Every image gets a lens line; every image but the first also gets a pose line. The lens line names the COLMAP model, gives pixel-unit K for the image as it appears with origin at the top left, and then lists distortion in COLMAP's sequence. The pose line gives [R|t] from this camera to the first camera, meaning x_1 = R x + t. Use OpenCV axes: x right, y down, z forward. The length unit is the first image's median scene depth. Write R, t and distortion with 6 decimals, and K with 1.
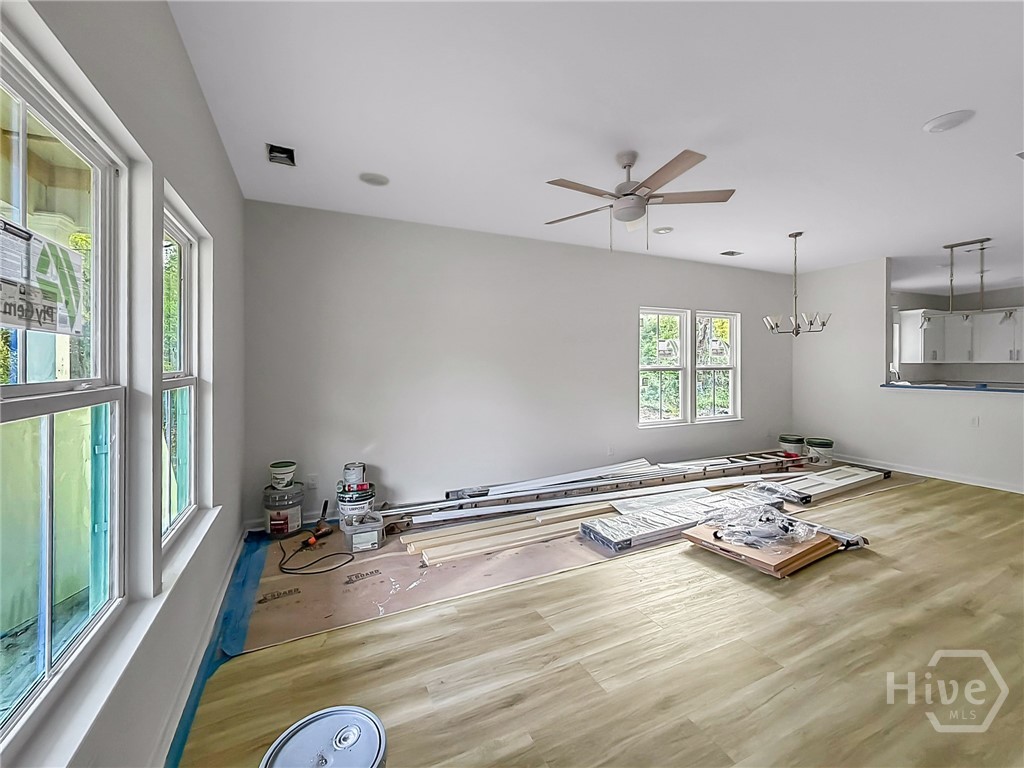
lens RADIAL K [[423.6, 0, 516.8], [0, 423.6, 368.6], [0, 0, 1]] dist [-0.000560, 0.000098]
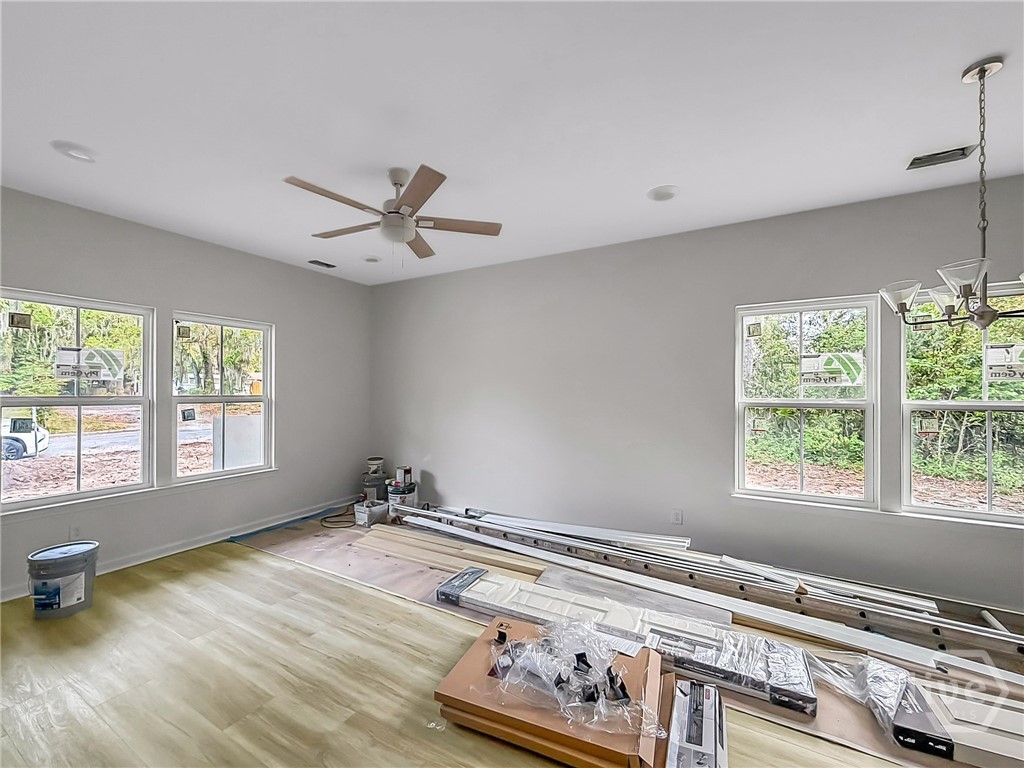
lens RADIAL K [[419.6, 0, 511.6], [0, 419.6, 395.2], [0, 0, 1]] dist [-0.001385, -0.000125]
pose [[0.566378, 0.010458, -0.824079, 0.730780], [-0.018102, 0.999836, 0.000247, -0.006838], [0.823947, 0.014778, 0.566474, 0.426163]]
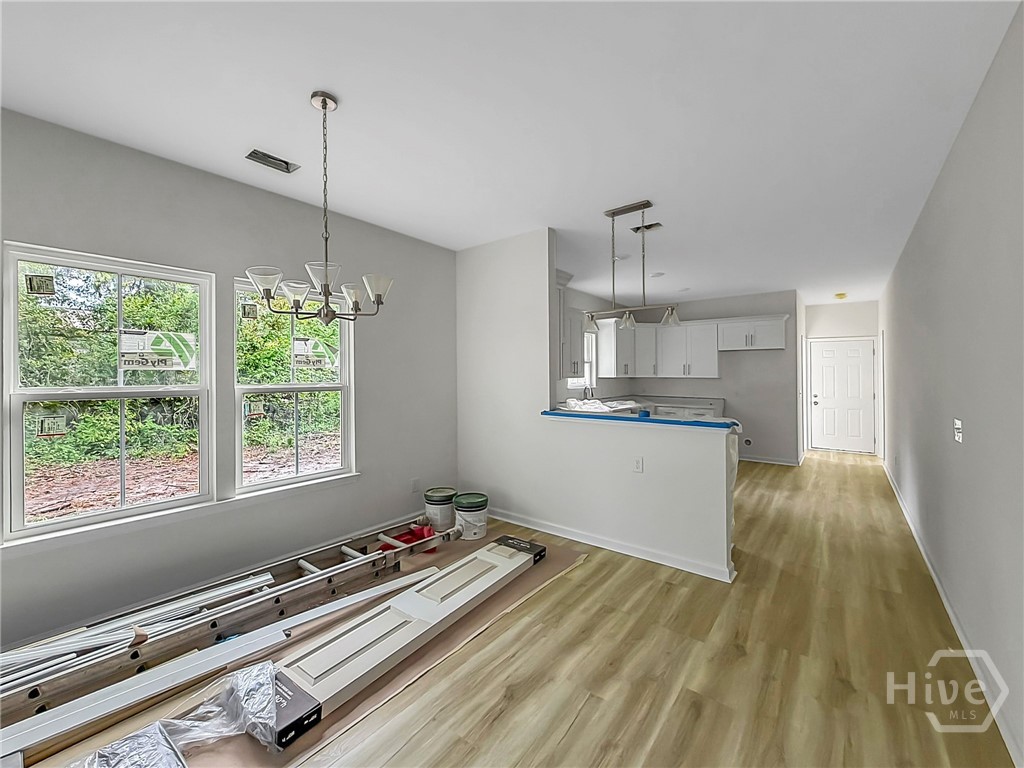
lens RADIAL K [[418.4, 0, 515.5], [0, 418.4, 371.8], [0, 0, 1]] dist [0.000034, -0.000028]
pose [[0.894906, 0.005316, 0.446223, 0.640285], [0.003252, 0.999825, -0.018433, -0.016765], [-0.446243, 0.017947, 0.894732, 0.511454]]
